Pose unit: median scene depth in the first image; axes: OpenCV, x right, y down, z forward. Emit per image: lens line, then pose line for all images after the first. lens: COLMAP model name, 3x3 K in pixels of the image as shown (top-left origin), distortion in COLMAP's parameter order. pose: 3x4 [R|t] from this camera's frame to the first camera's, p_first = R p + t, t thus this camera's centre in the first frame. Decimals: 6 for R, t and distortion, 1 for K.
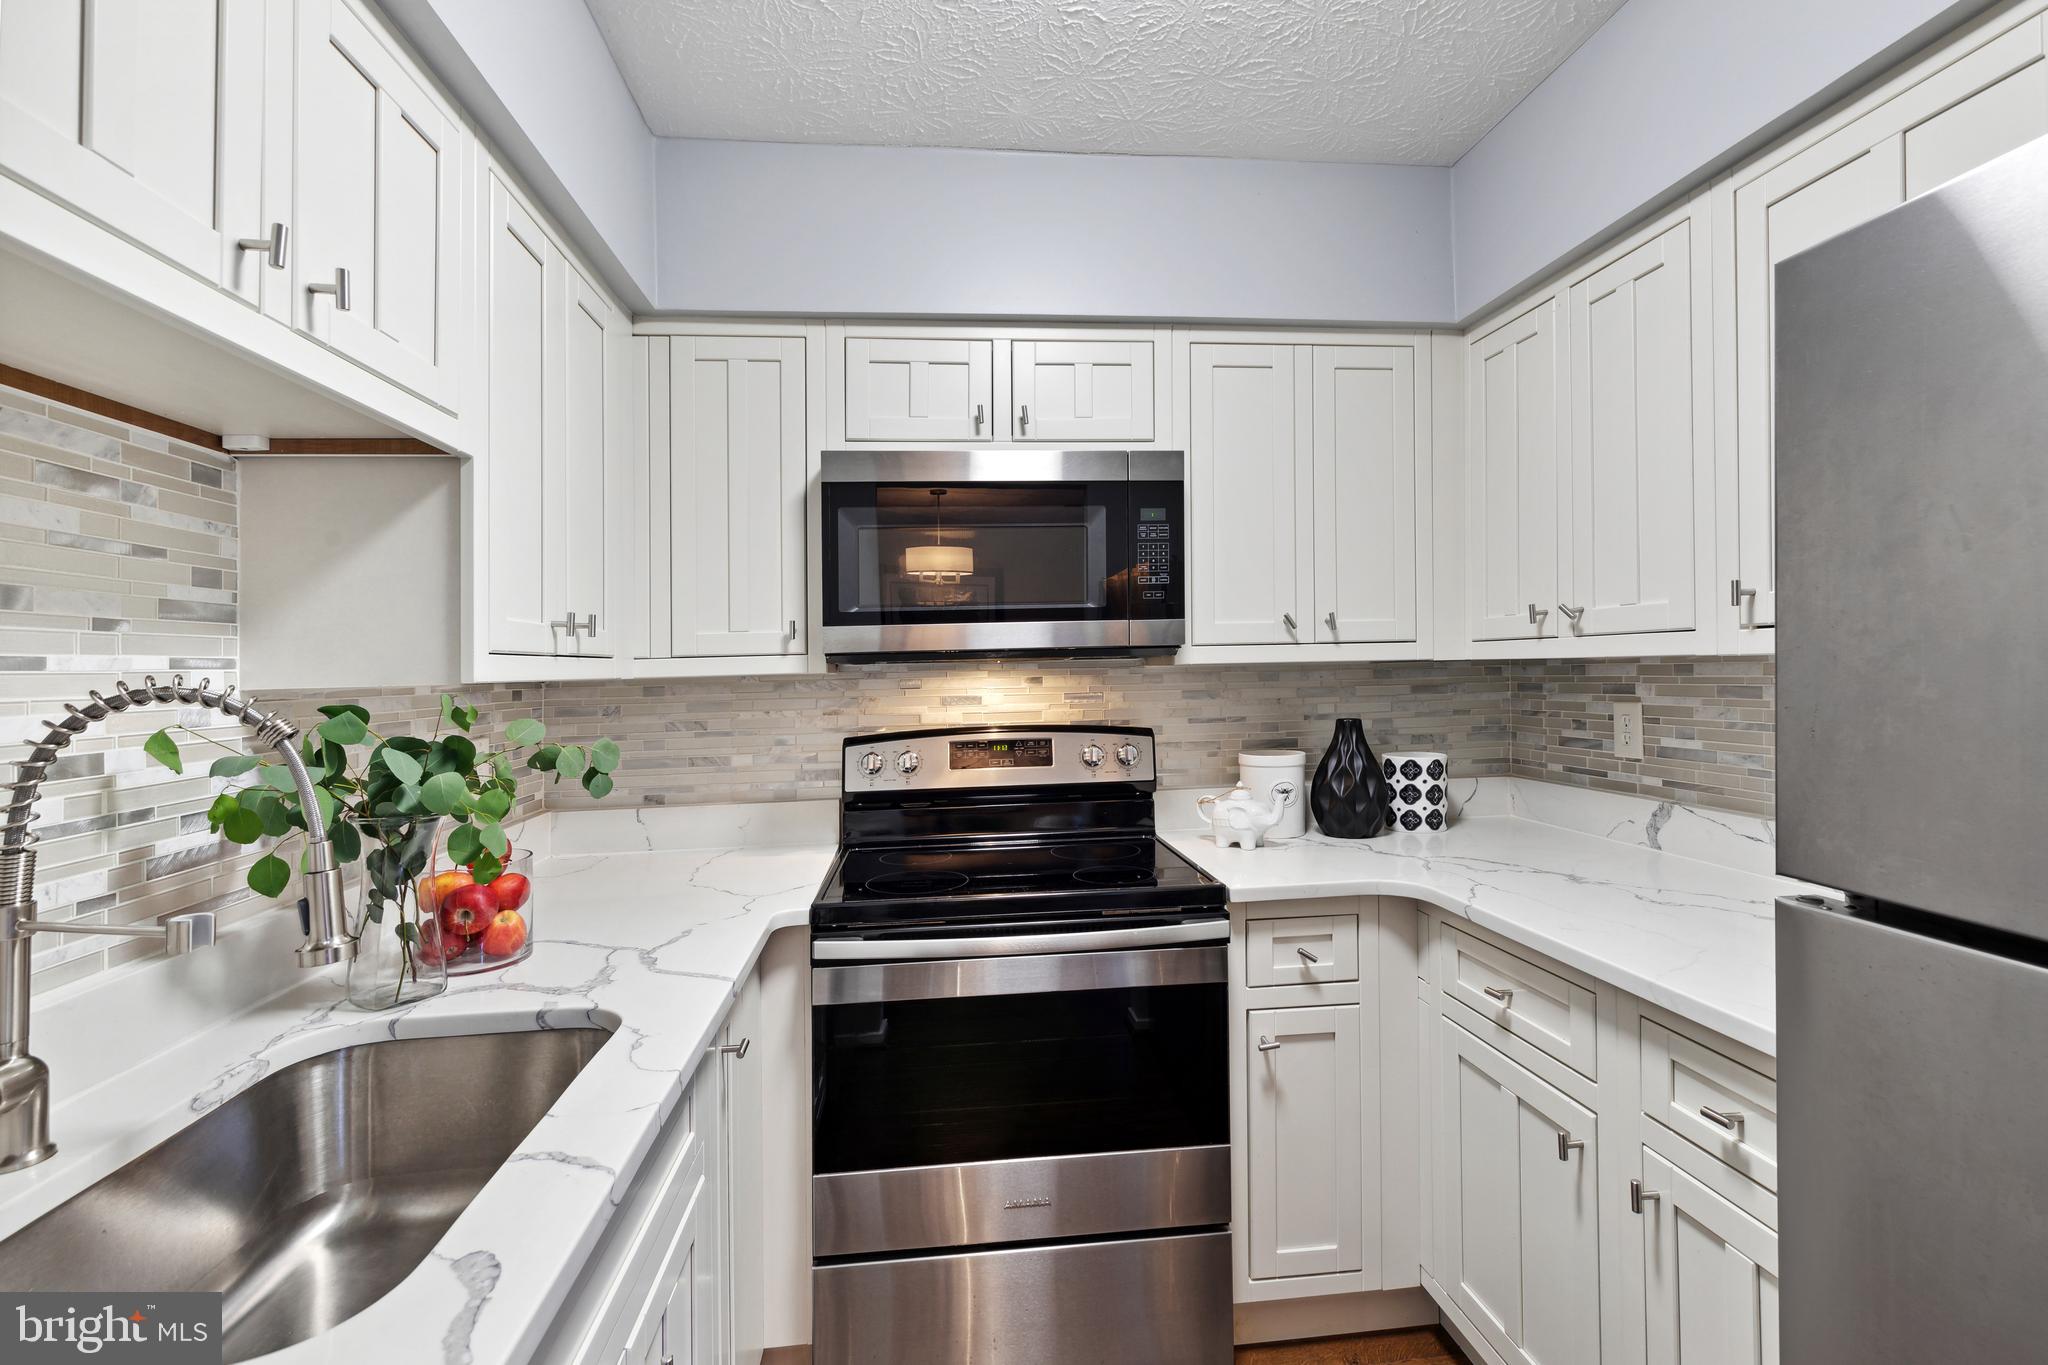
lens RADIAL K [[922.4, 0, 1017.4], [0, 922.4, 671.5], [0, 0, 1]] dist [0.009525, -0.003767]
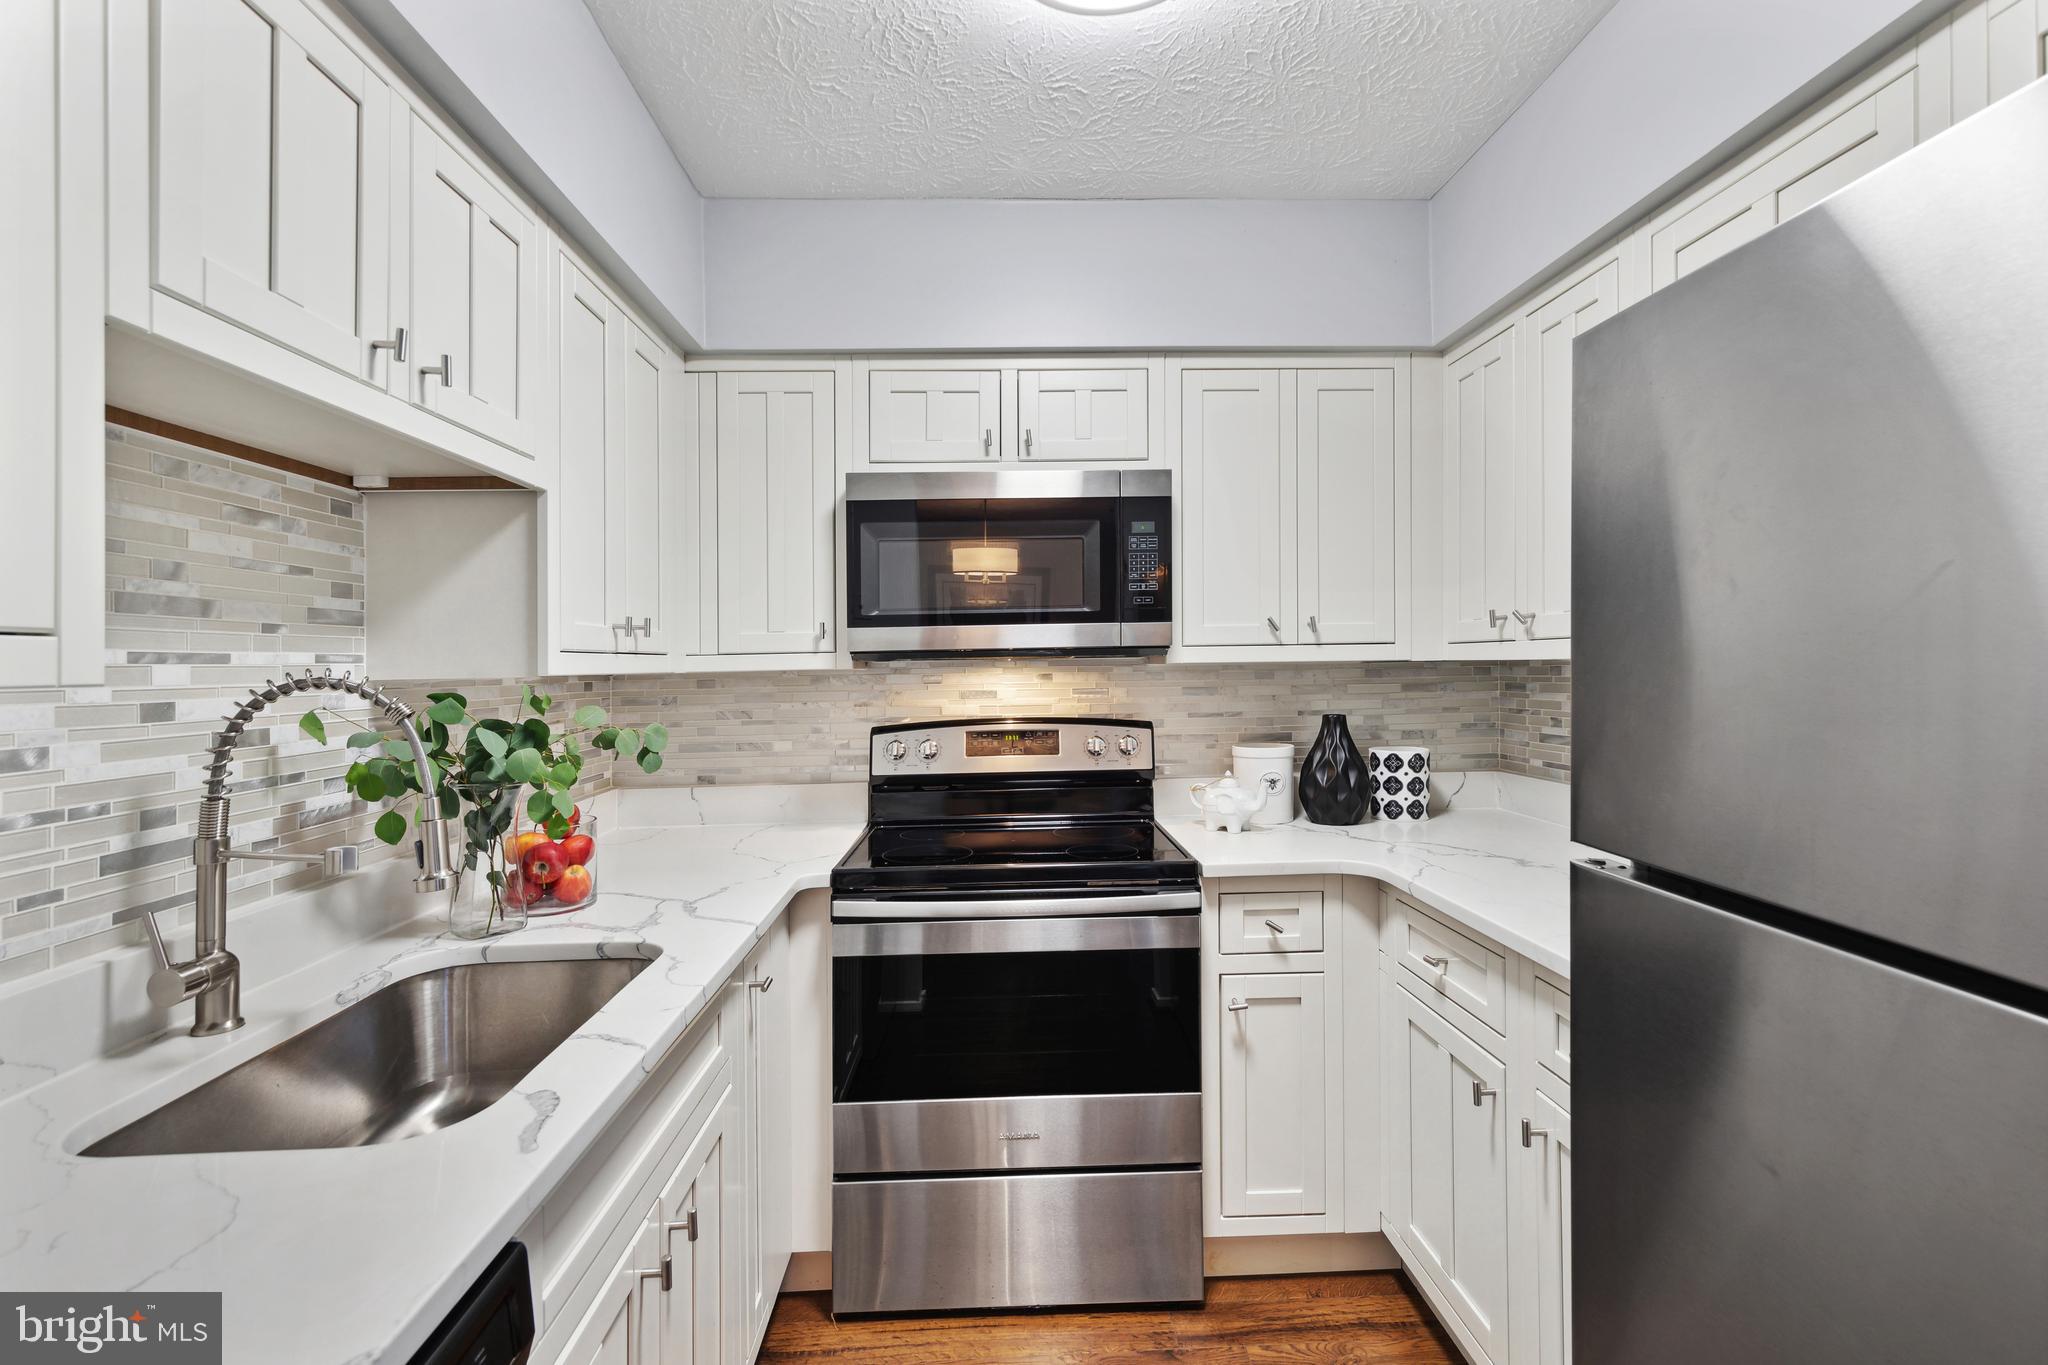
lens RADIAL K [[922.4, 0, 1018.4], [0, 922.4, 680.3], [0, 0, 1]] dist [0.009525, -0.003767]
pose [[0.997505, 0.007539, -0.070197, 0.083690], [-0.006529, 0.999872, 0.014617, -0.002553], [0.070299, -0.014122, 0.997426, -0.123453]]
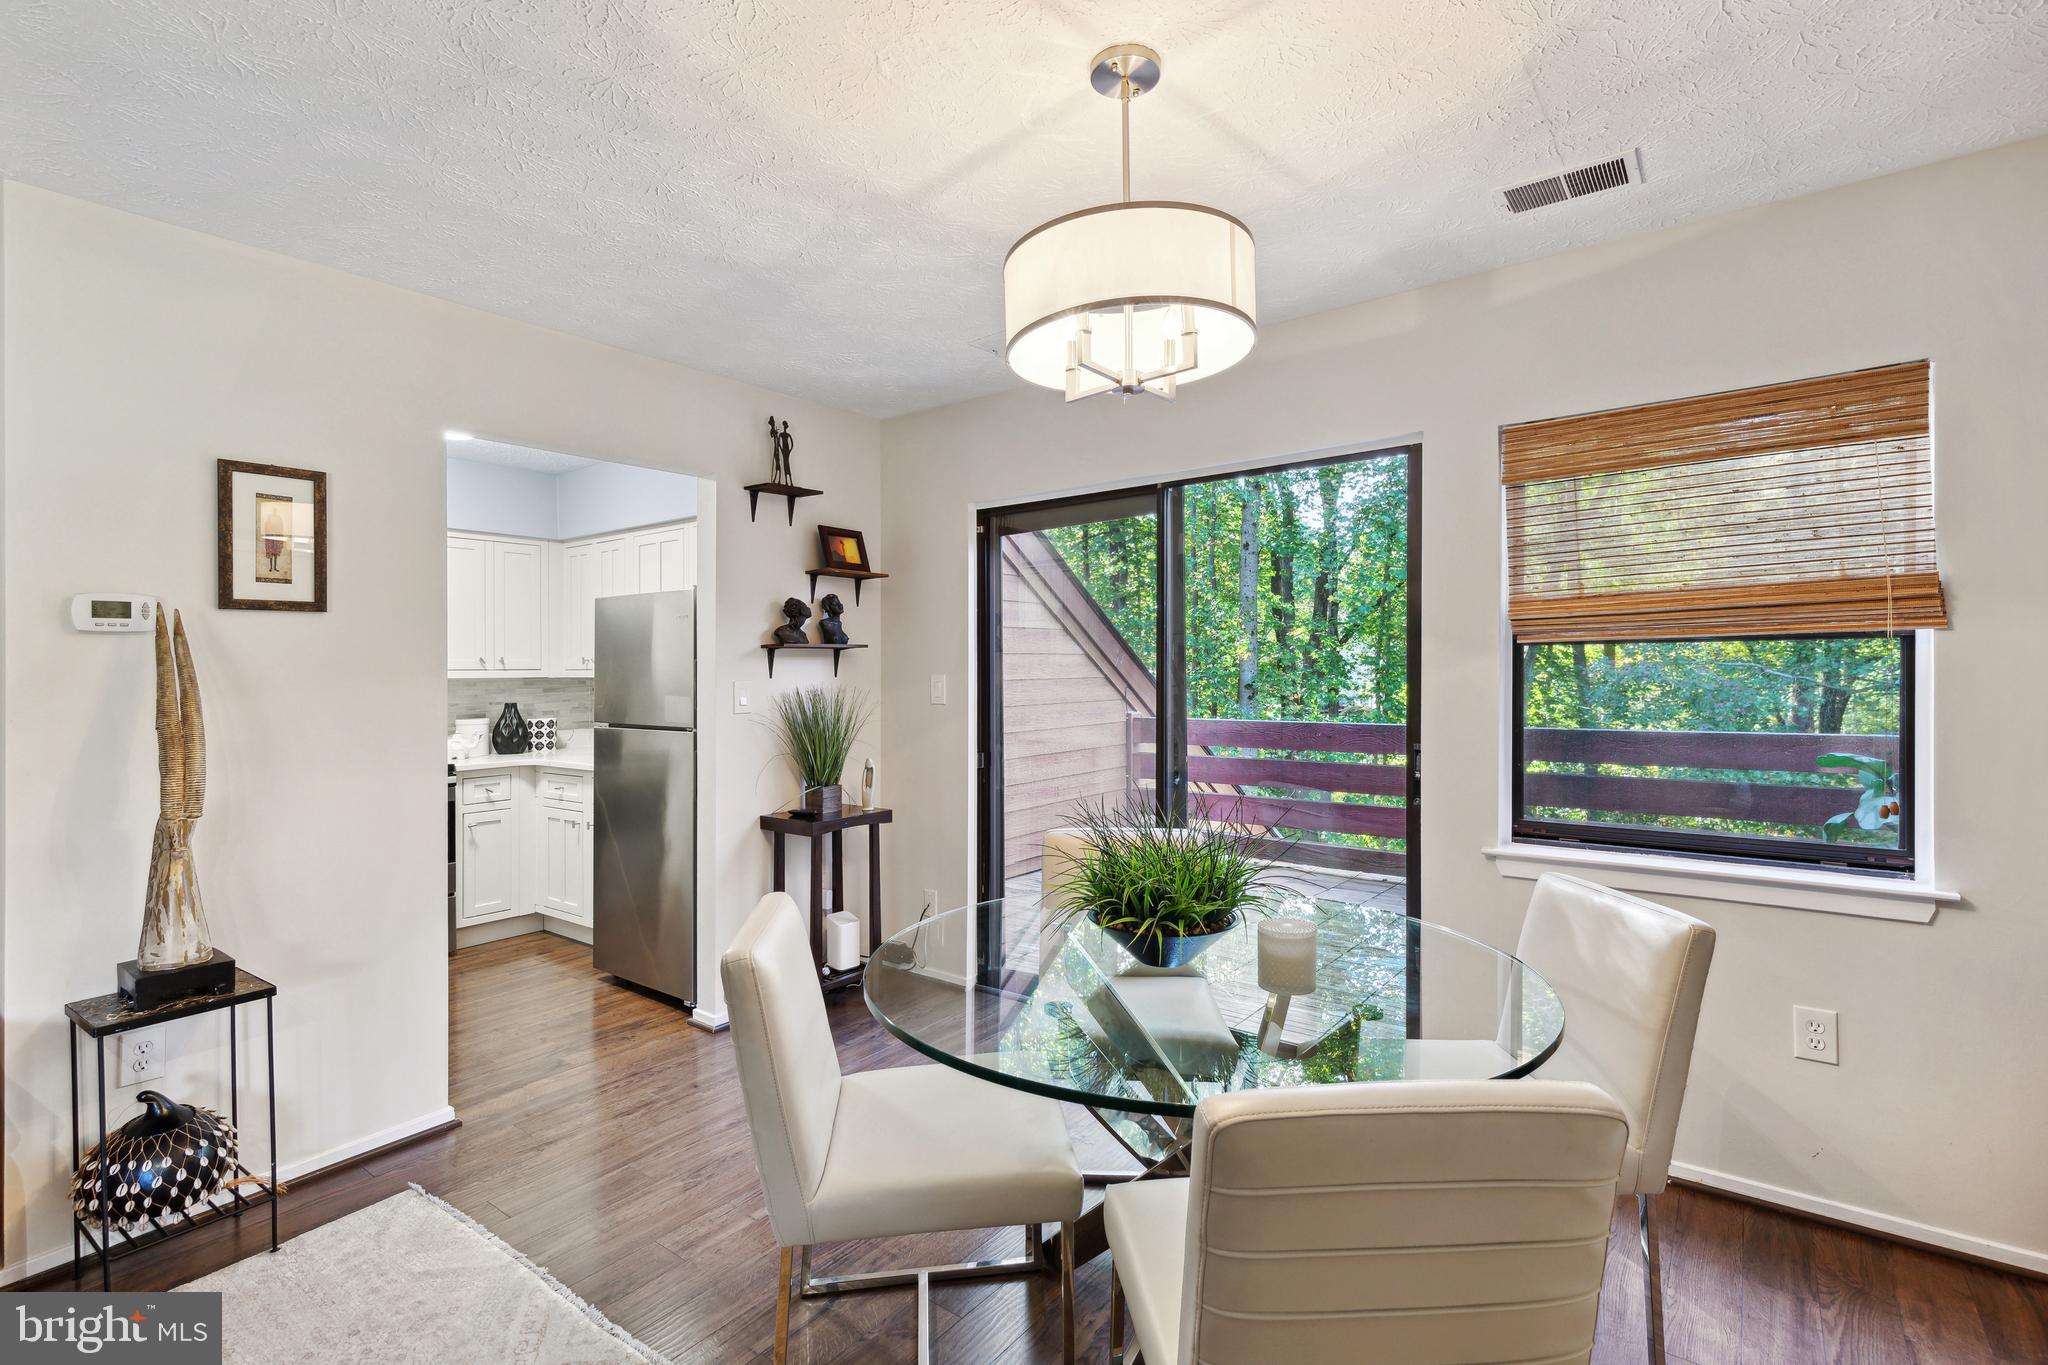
lens RADIAL K [[922.4, 0, 1034.7], [0, 922.4, 700.2], [0, 0, 1]] dist [0.009525, -0.003767]
pose [[0.677763, -0.000536, 0.735280, -0.567865], [-0.008487, 0.999927, 0.008552, 0.017158], [-0.735232, -0.012037, 0.677709, -1.918357]]
